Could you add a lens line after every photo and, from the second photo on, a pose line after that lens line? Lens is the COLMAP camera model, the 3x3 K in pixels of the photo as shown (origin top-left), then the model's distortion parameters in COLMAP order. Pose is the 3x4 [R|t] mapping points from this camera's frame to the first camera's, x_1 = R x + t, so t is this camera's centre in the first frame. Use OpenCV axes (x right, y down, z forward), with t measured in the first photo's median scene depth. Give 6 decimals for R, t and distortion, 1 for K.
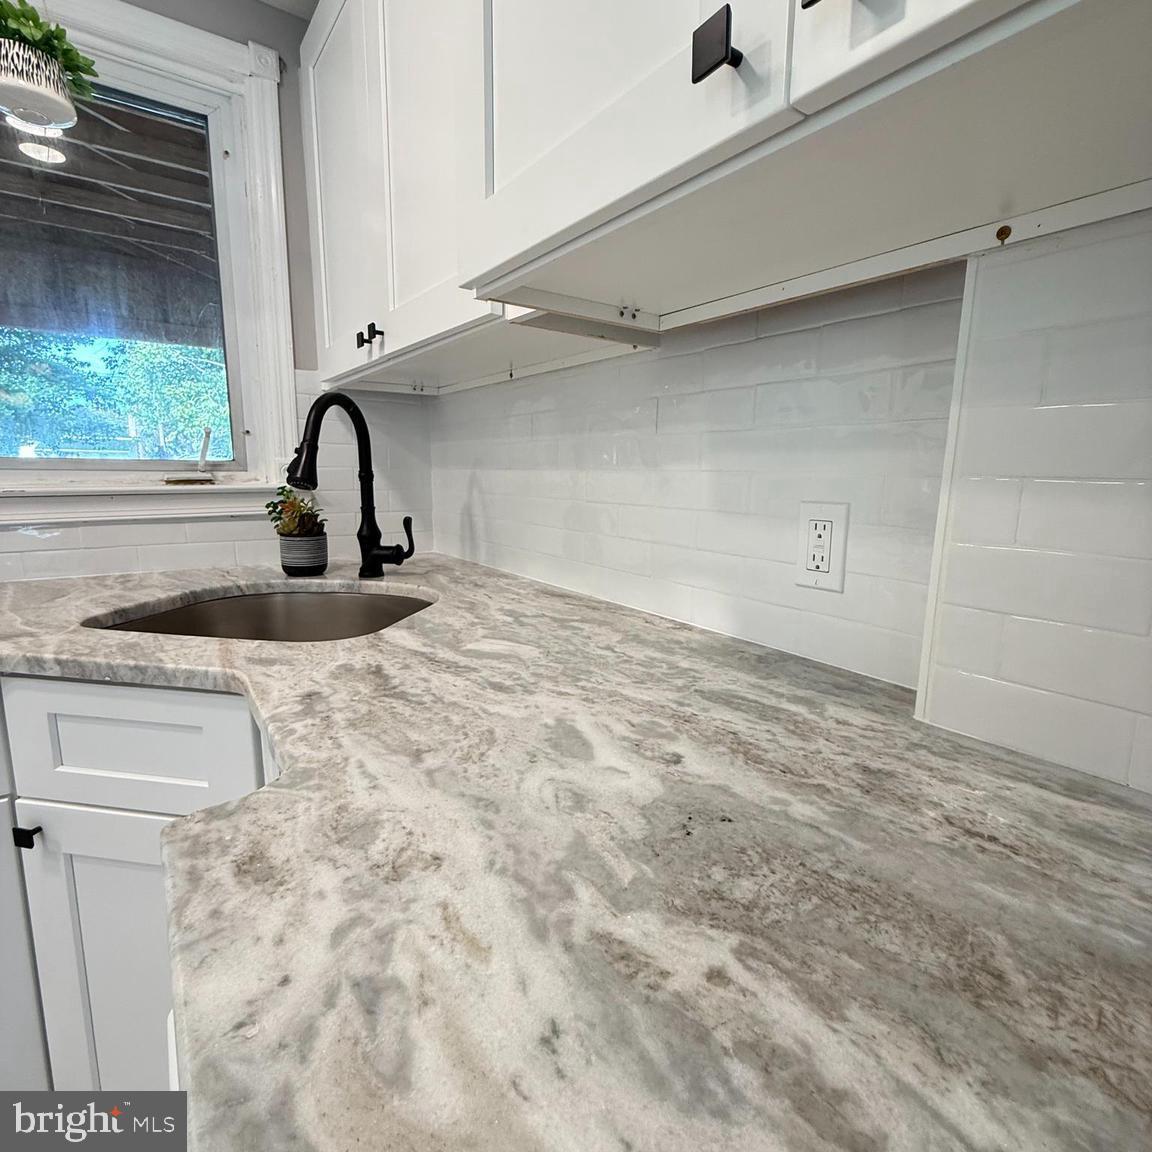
lens RADIAL K [[612.6, 0, 582.3], [0, 612.6, 569.4], [0, 0, 1]] dist [-0.004203, -0.000598]
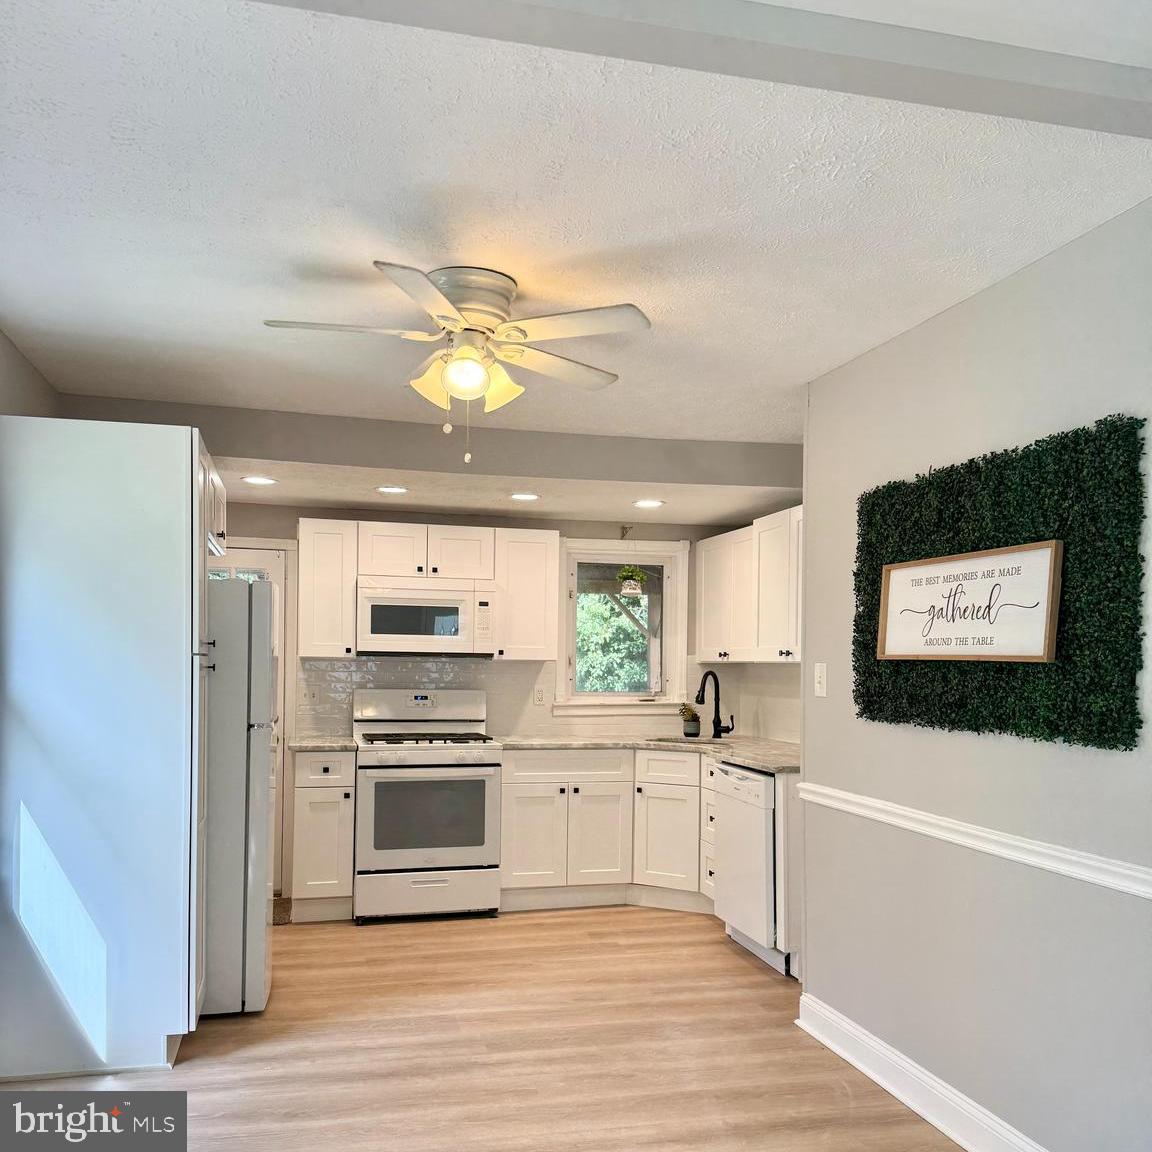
lens RADIAL K [[1084.8, 0, 568.2], [0, 1084.8, 658.7], [0, 0, 1]] dist [0.035172, 0.000000]
pose [[0.928423, -0.004974, -0.371492, 0.788262], [-0.057983, 0.985718, -0.158110, 0.451514], [0.366973, 0.168333, 0.914874, -3.538894]]
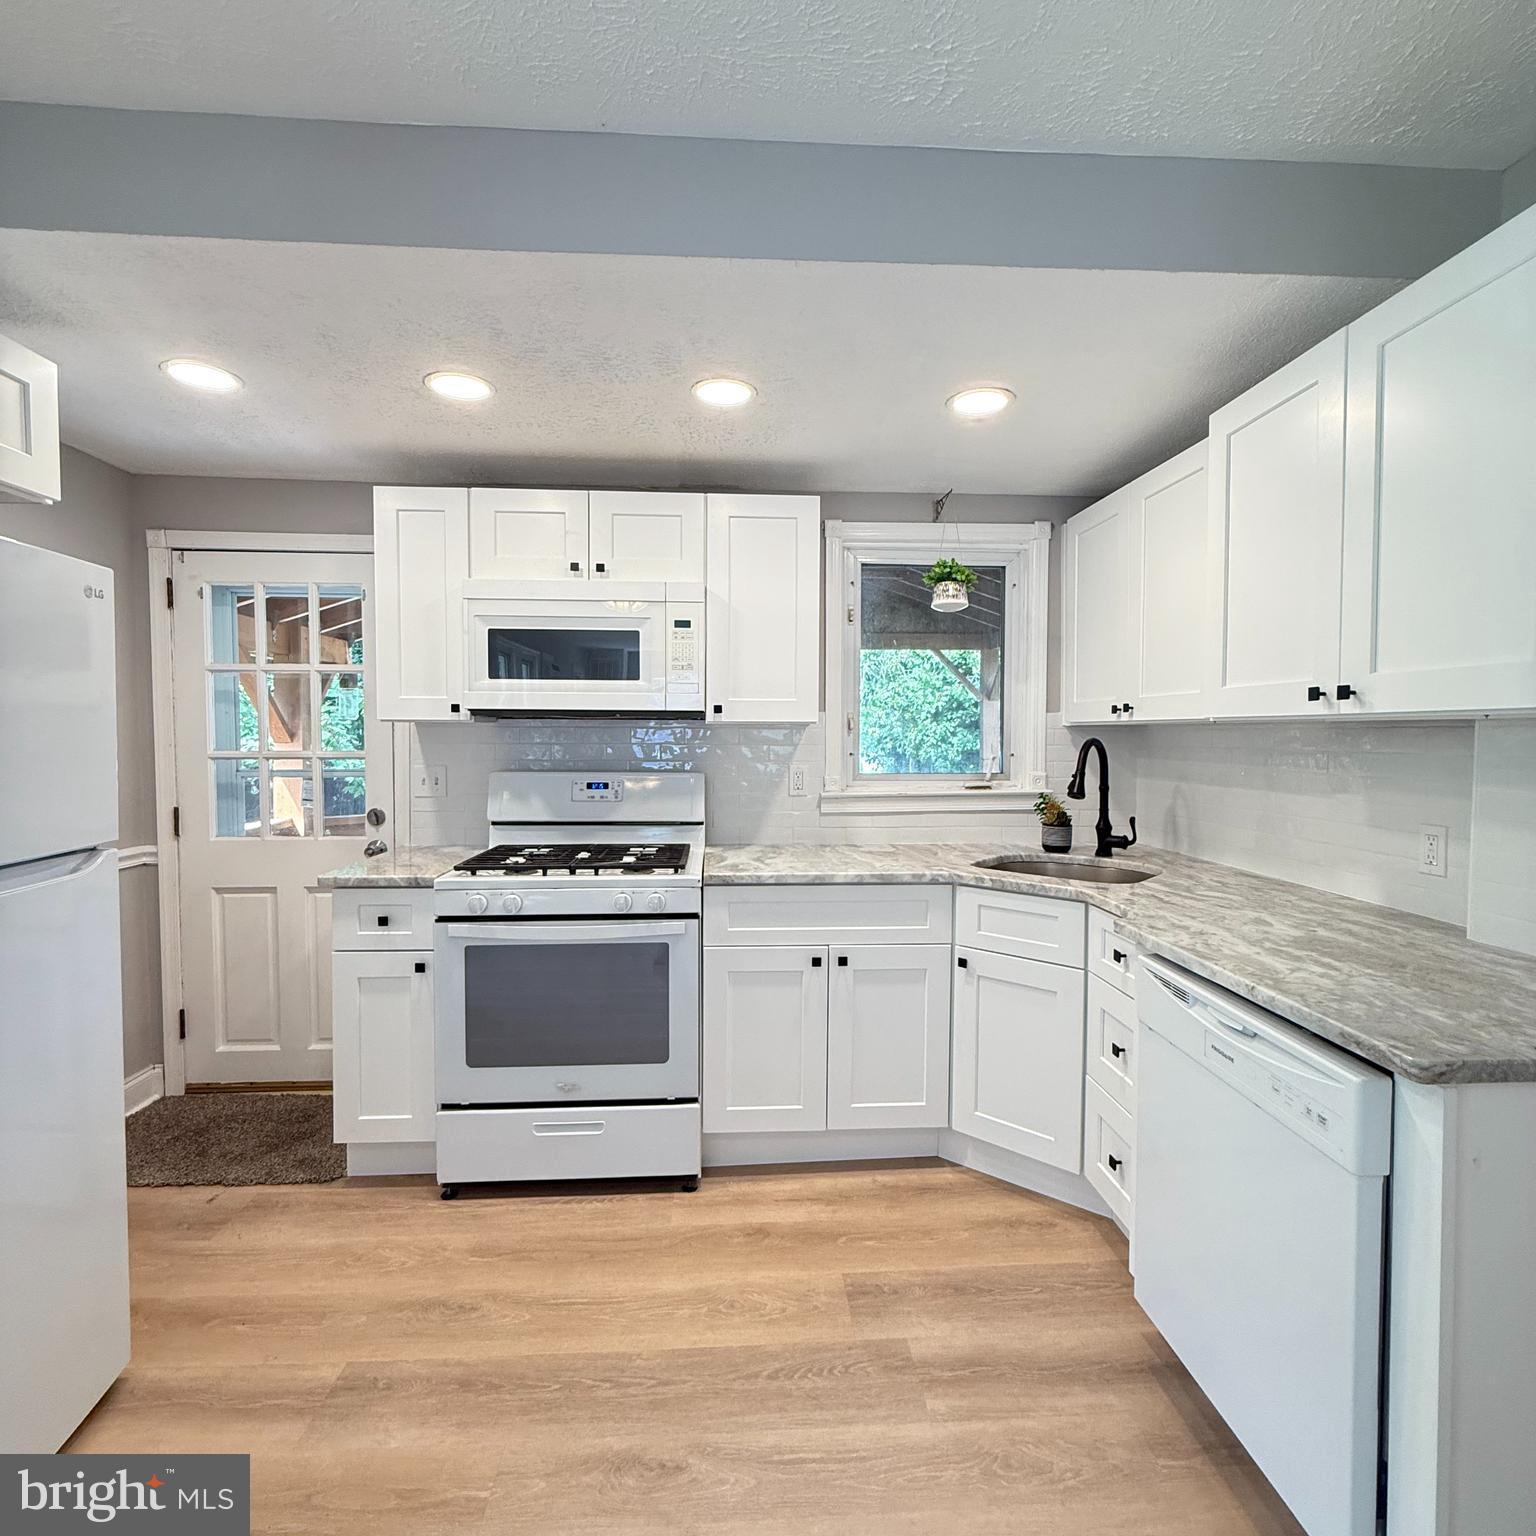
lens RADIAL K [[816.8, 0, 767.8], [0, 816.8, 760.6], [0, 0, 1]] dist [-0.004203, -0.000598]
pose [[0.845918, 0.006836, -0.533270, 0.016000], [-0.076998, 0.991007, -0.109437, 0.062406], [0.527726, 0.133635, 0.838837, -1.123251]]
